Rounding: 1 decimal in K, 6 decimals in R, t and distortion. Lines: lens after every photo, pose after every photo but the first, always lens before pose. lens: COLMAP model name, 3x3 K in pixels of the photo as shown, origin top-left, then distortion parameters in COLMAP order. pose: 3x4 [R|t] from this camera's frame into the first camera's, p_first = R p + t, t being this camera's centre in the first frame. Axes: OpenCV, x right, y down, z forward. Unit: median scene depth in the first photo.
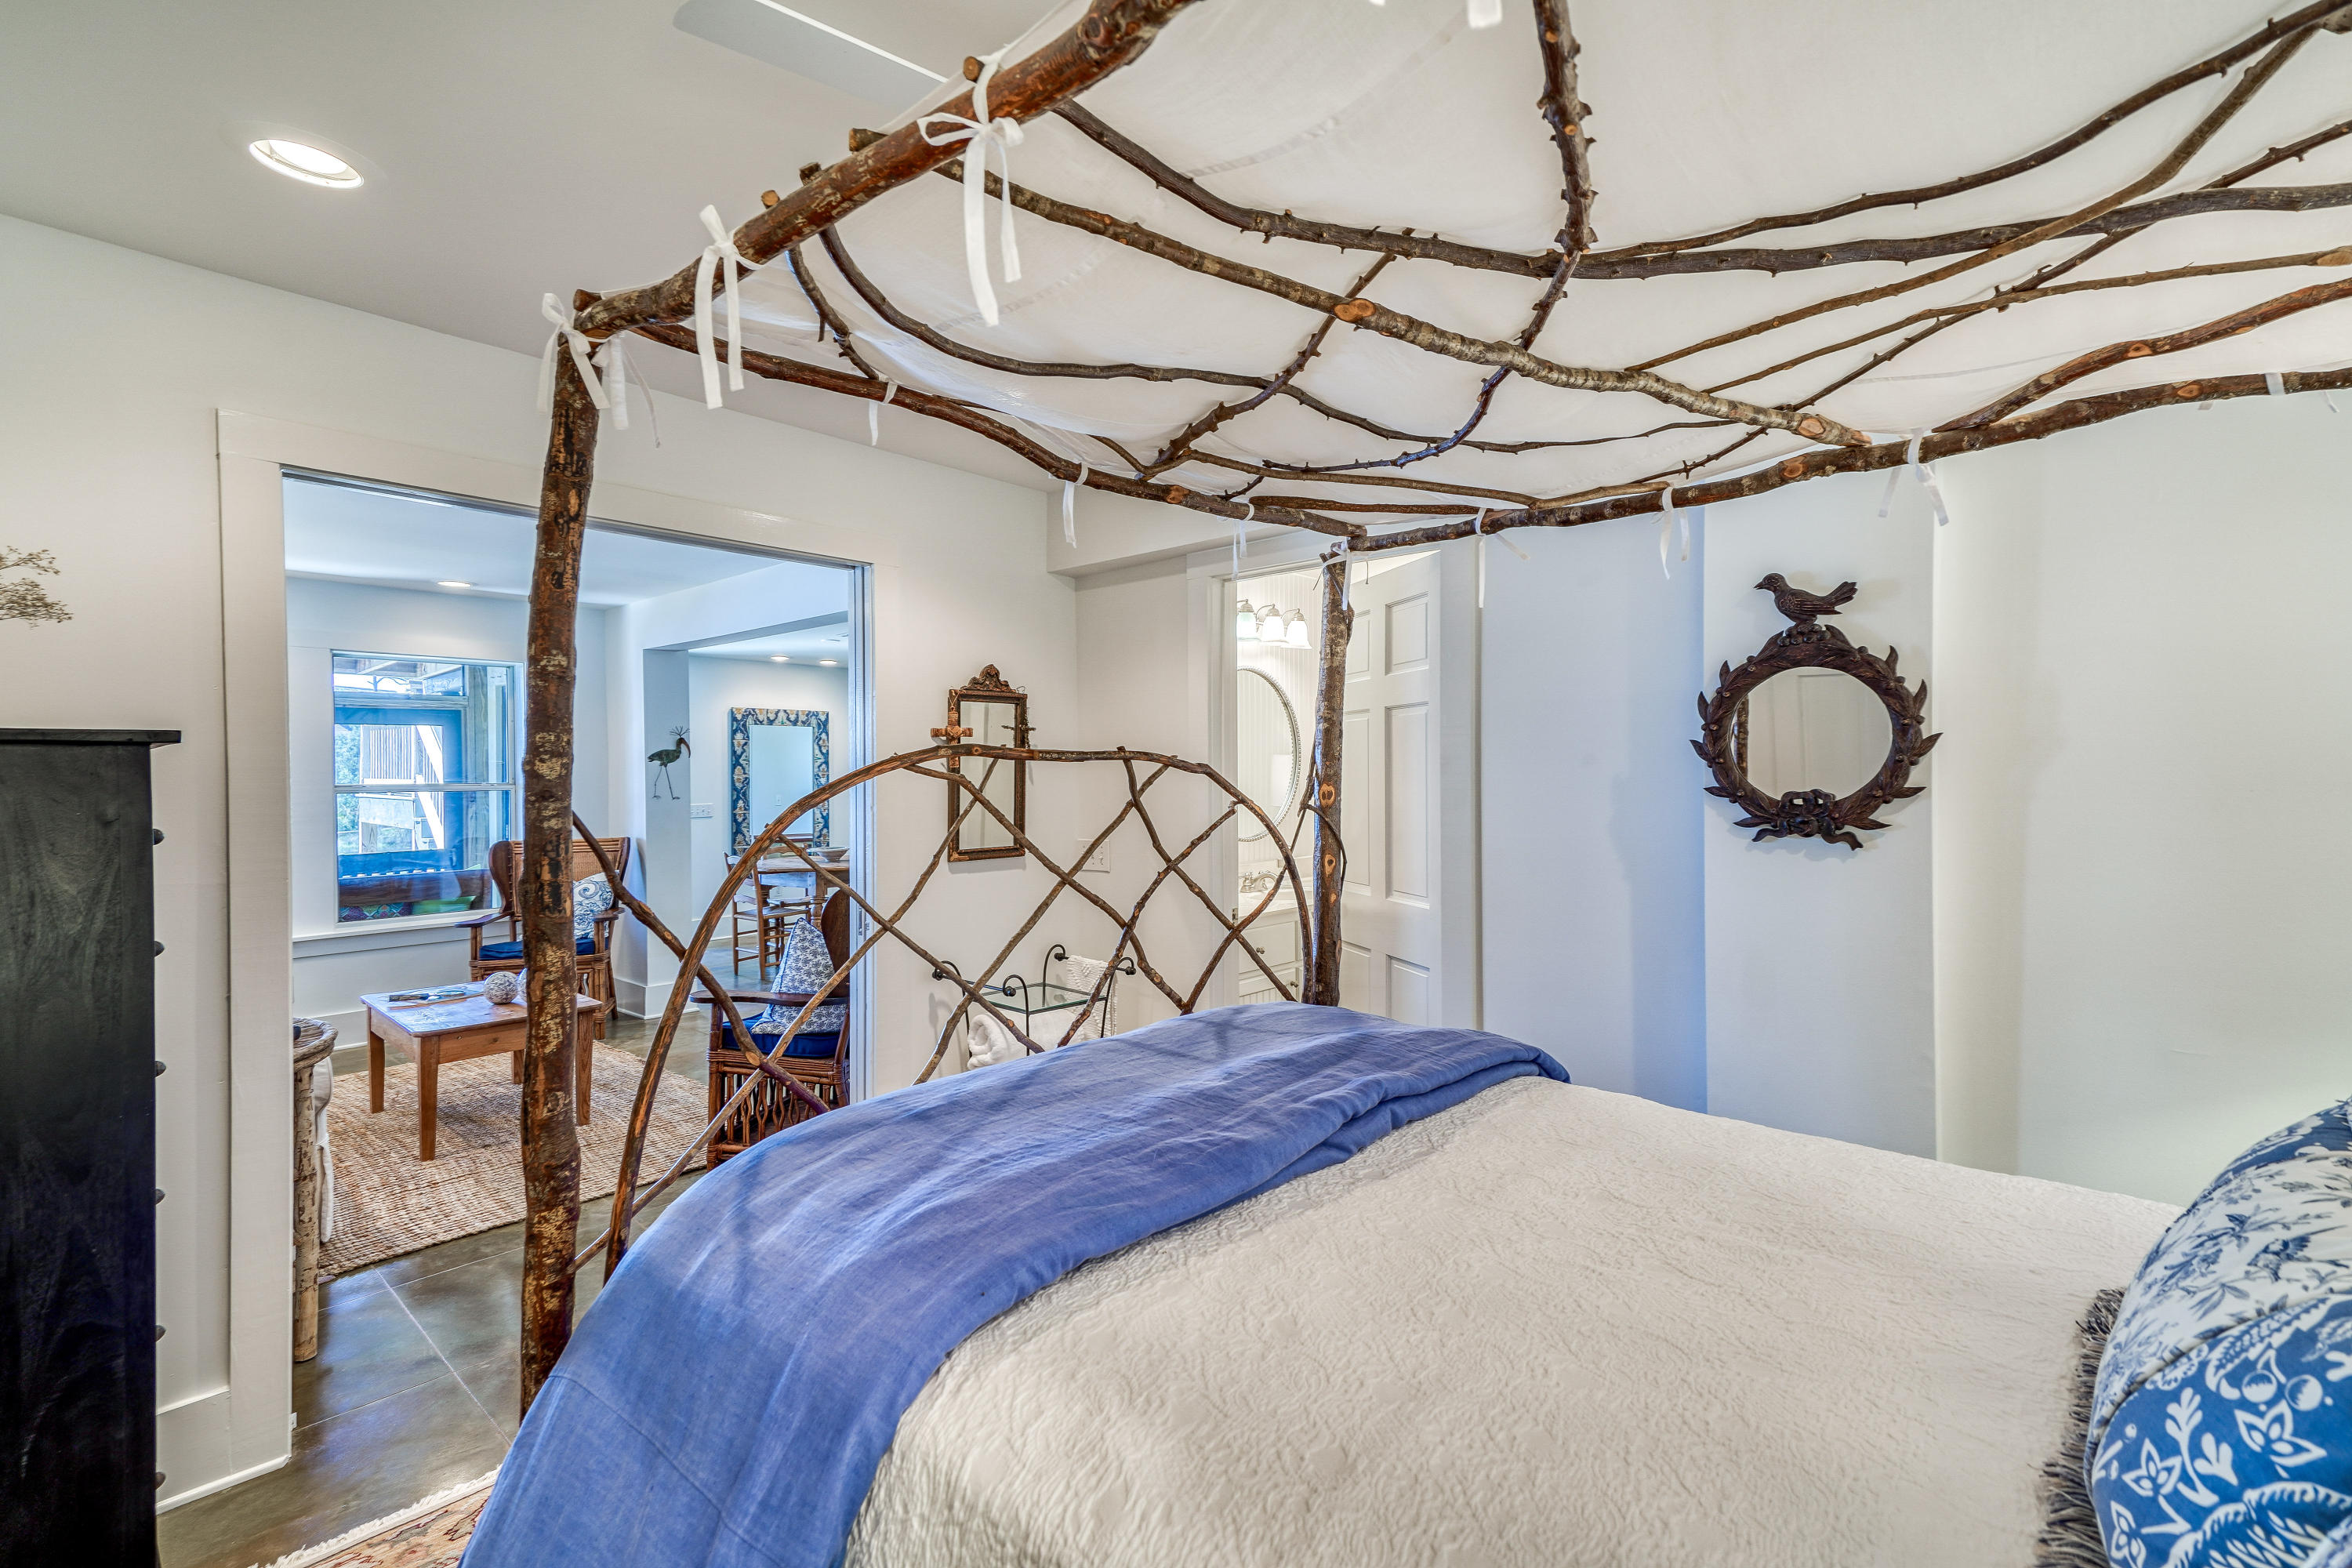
lens RADIAL K [[1054.7, 0, 1155.6], [0, 1054.7, 771.3], [0, 0, 1]] dist [0.046244, -0.001040]
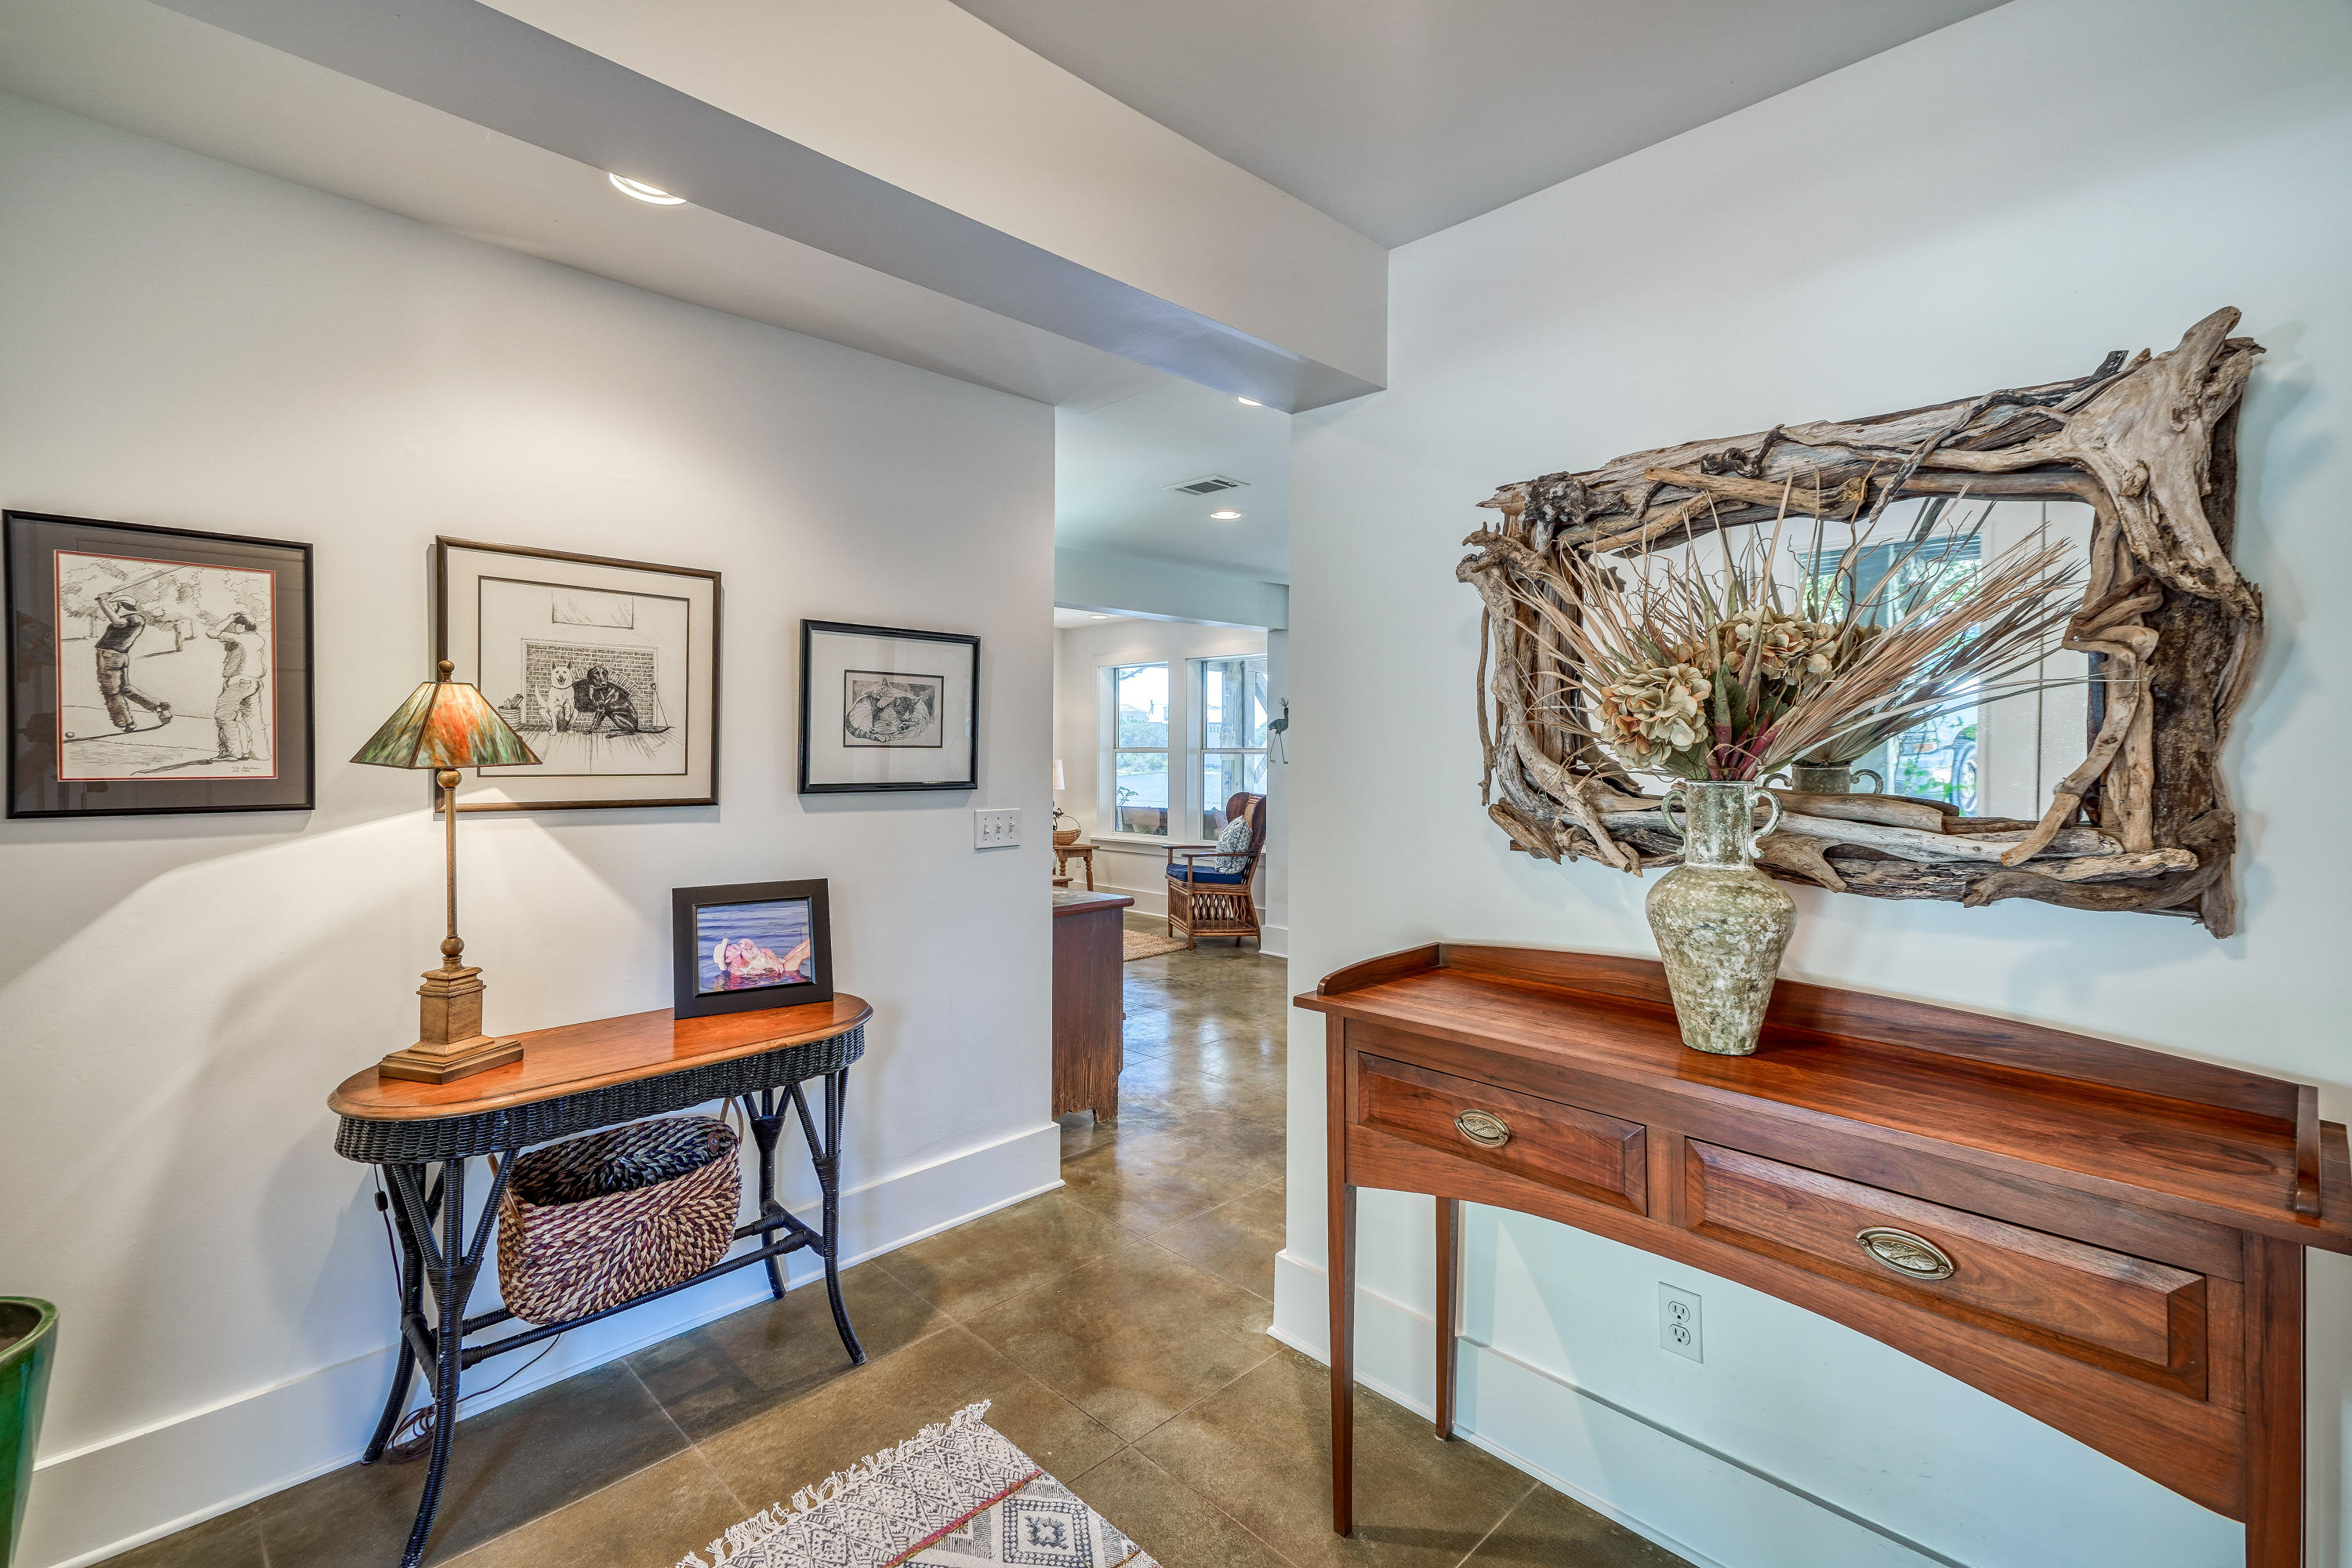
lens RADIAL K [[1054.7, 0, 1155.6], [0, 1054.7, 771.3], [0, 0, 1]] dist [0.046244, -0.001040]
pose [[-0.044476, 0.029995, -0.998560, 0.444287], [-0.002538, 0.999543, 0.030138, 0.000992], [0.999007, 0.003874, -0.044380, 0.621826]]
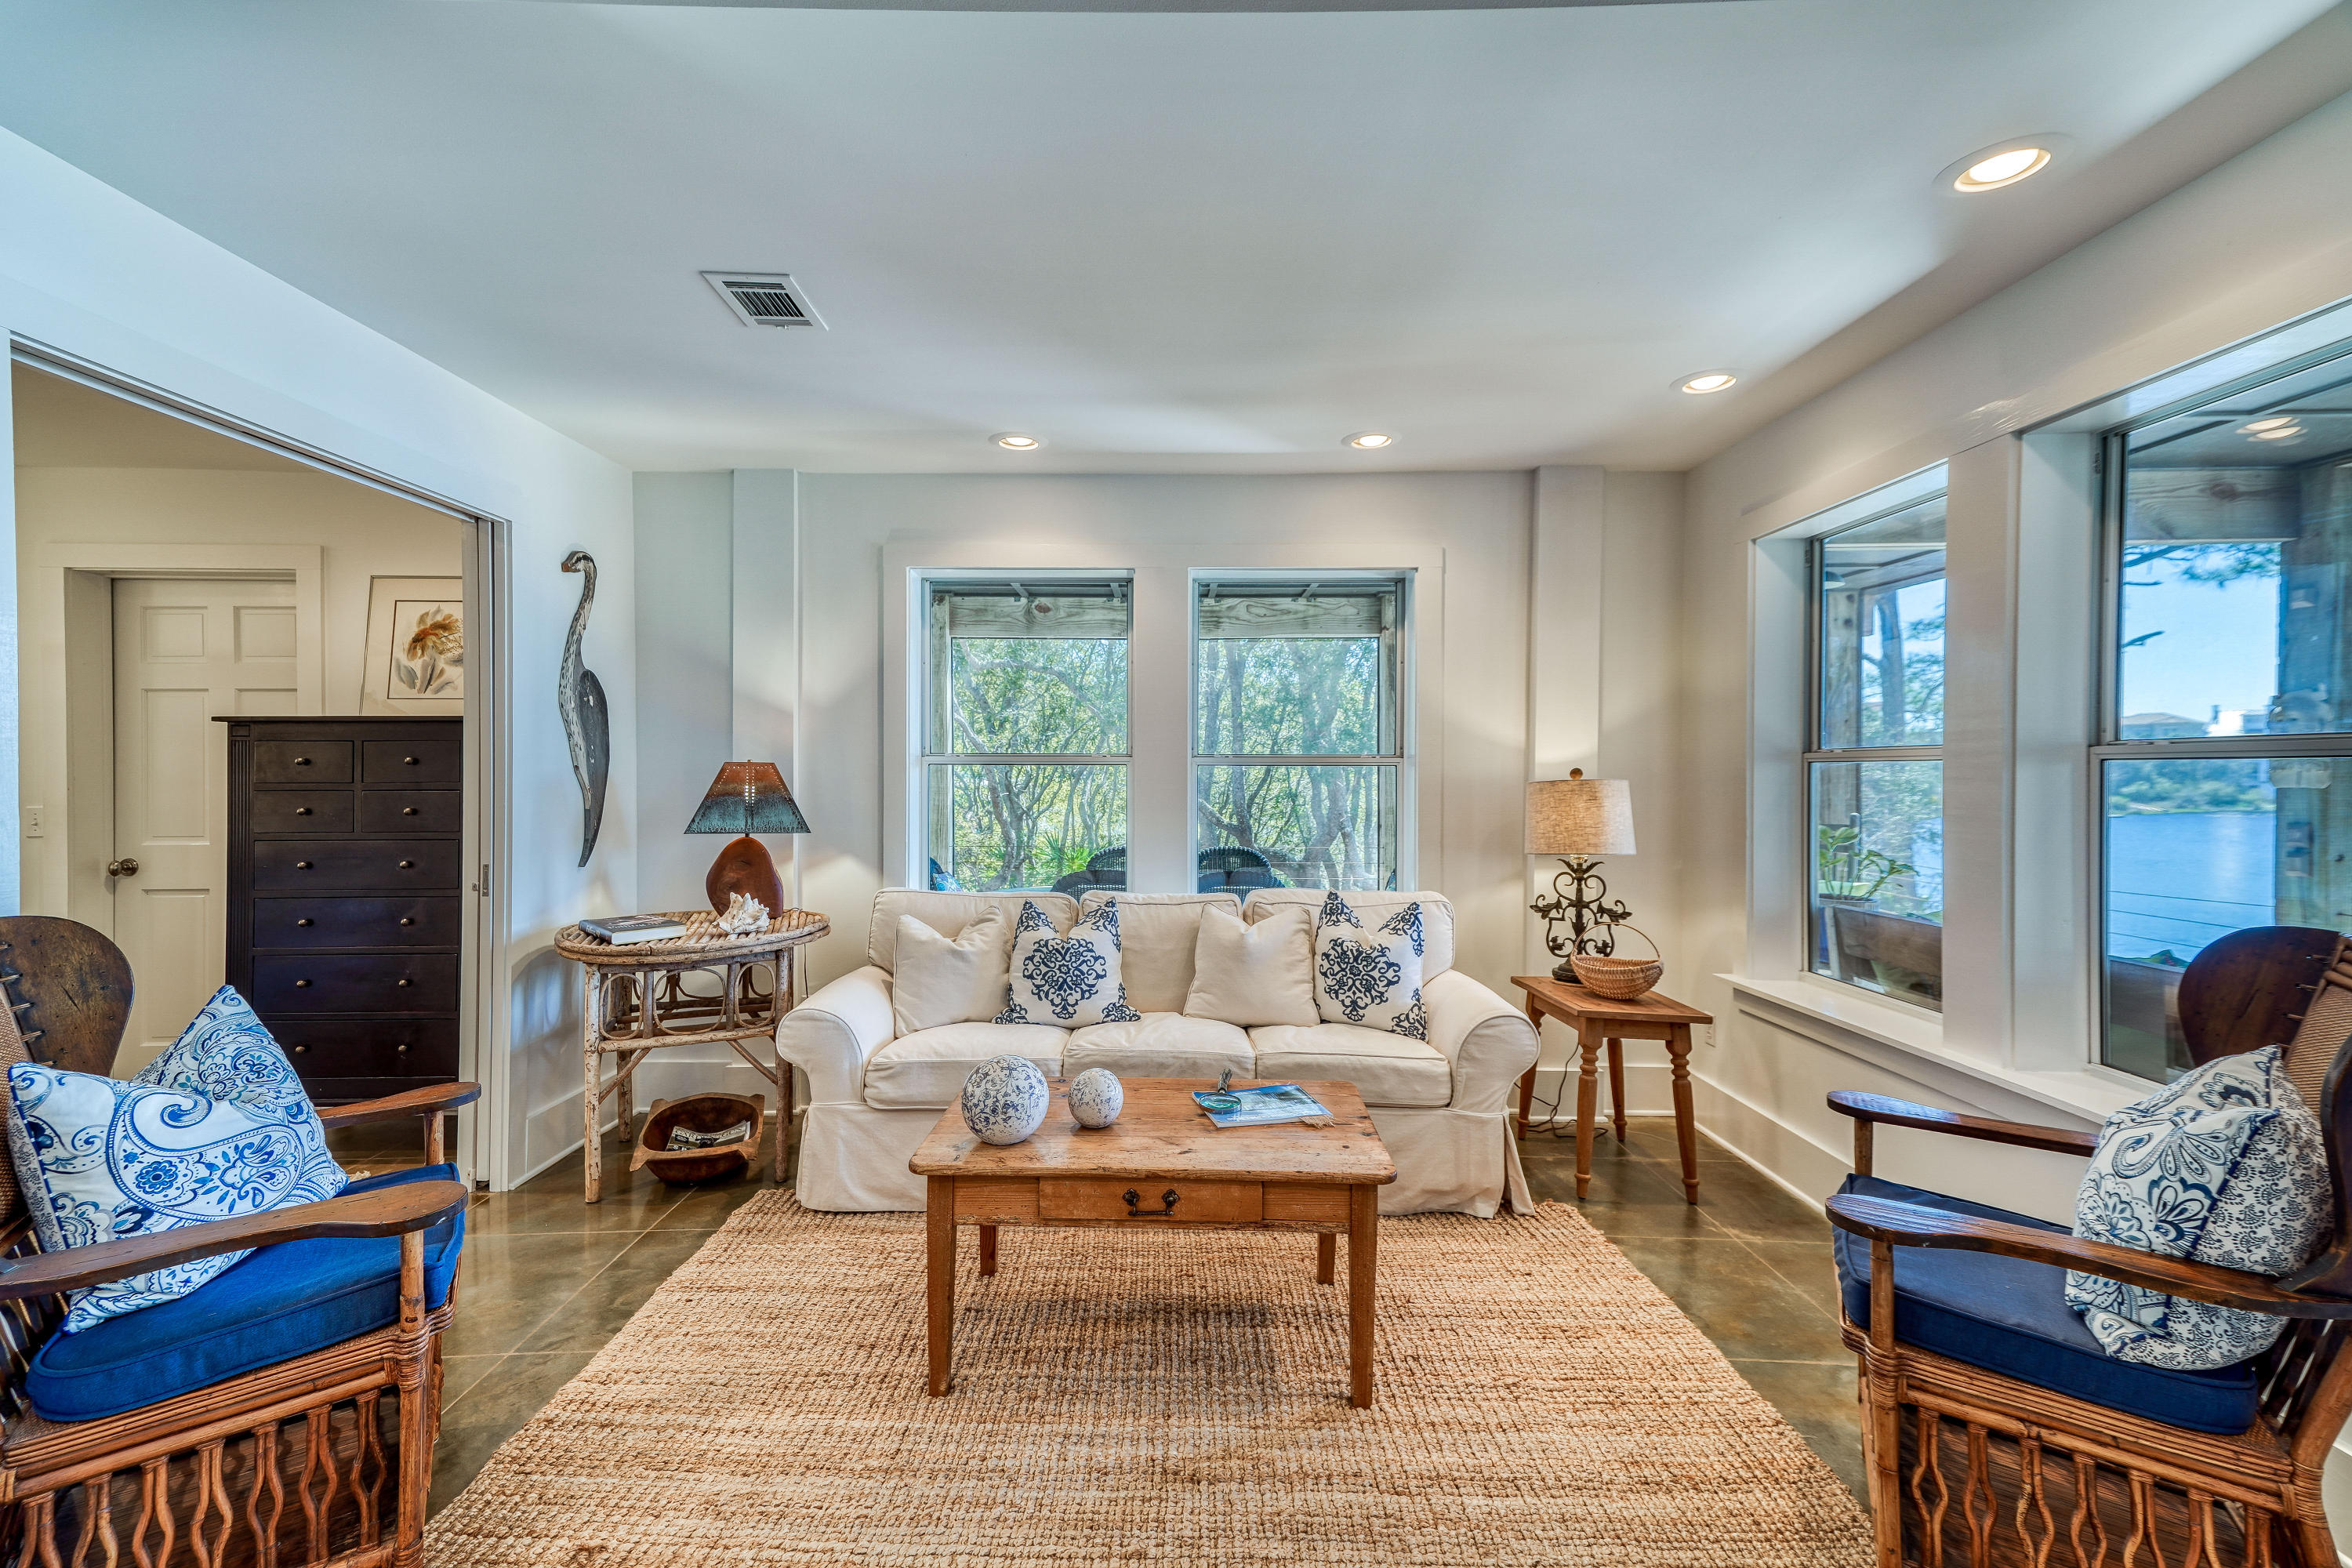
lens RADIAL K [[1047.2, 0, 1162.5], [0, 1047.2, 774.2], [0, 0, 1]] dist [0.045514, -0.000490]
pose [[-0.728892, 0.007746, -0.684585, -0.124539], [-0.000443, 0.999930, 0.011786, 0.013731], [0.684629, 0.008894, -0.728837, 0.658924]]
